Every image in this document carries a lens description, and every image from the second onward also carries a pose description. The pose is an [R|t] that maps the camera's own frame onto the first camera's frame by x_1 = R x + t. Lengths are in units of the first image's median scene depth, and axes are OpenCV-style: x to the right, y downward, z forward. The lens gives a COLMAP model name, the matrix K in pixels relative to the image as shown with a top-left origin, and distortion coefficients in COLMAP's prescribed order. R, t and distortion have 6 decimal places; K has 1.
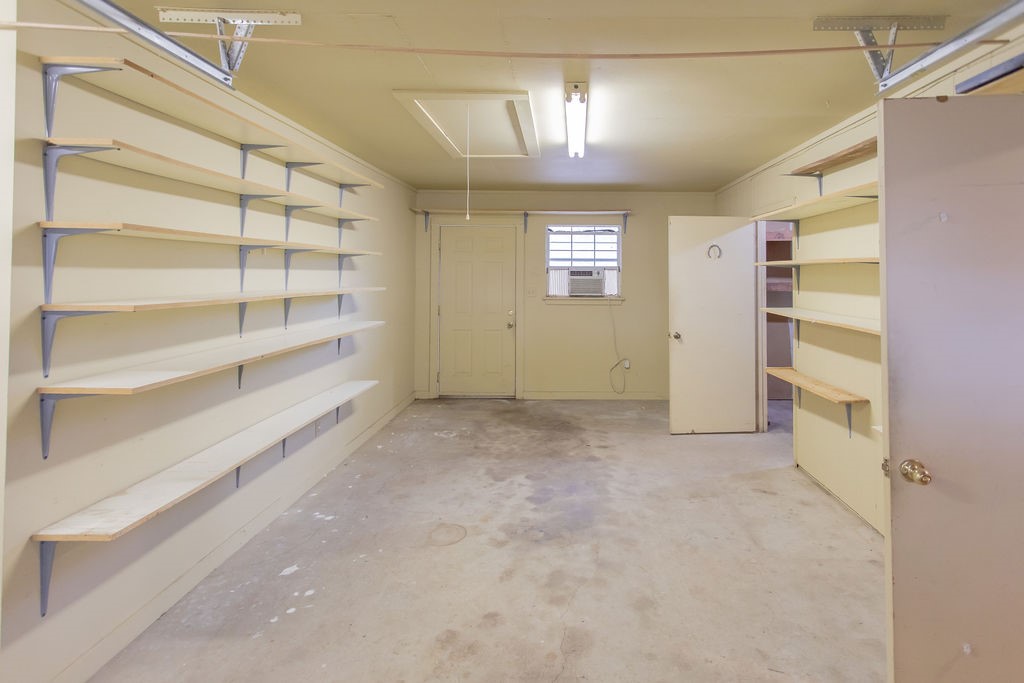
lens RADIAL K [[511.4, 0, 512.0], [0, 511.4, 262.9], [0, 0, 1]] dist [-0.000183, 0.000067]
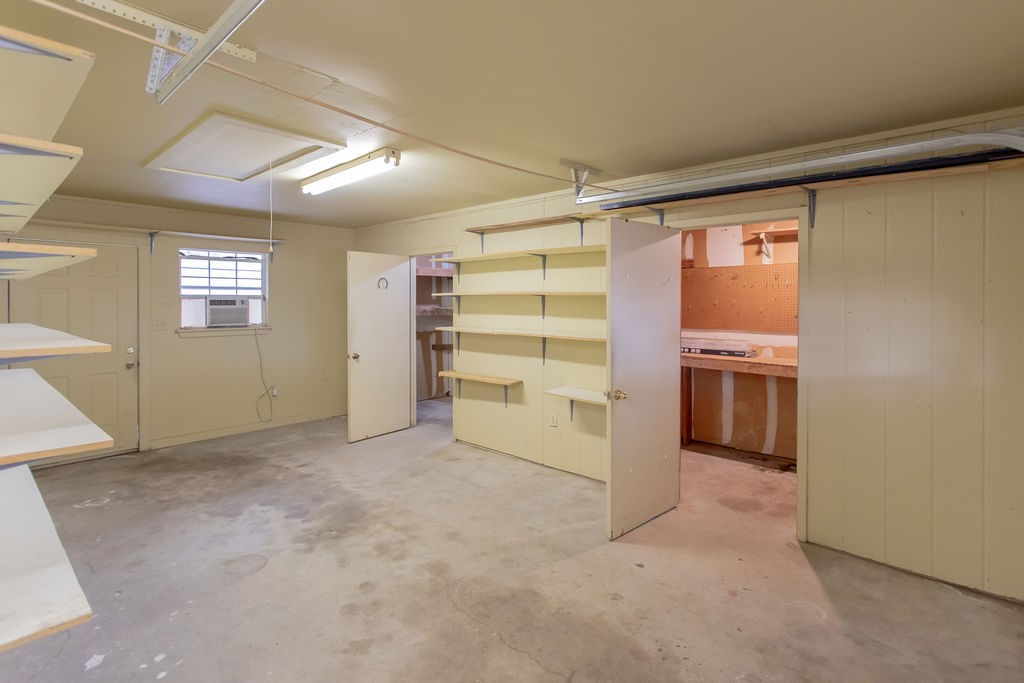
lens RADIAL K [[510.3, 0, 518.1], [0, 510.3, 301.1], [0, 0, 1]] dist [-0.037162, 0.020268]
pose [[0.664674, -0.005442, 0.747113, -0.350562], [-0.009774, 0.999825, 0.015979, -0.003794], [-0.747069, -0.017923, 0.664504, -0.029380]]
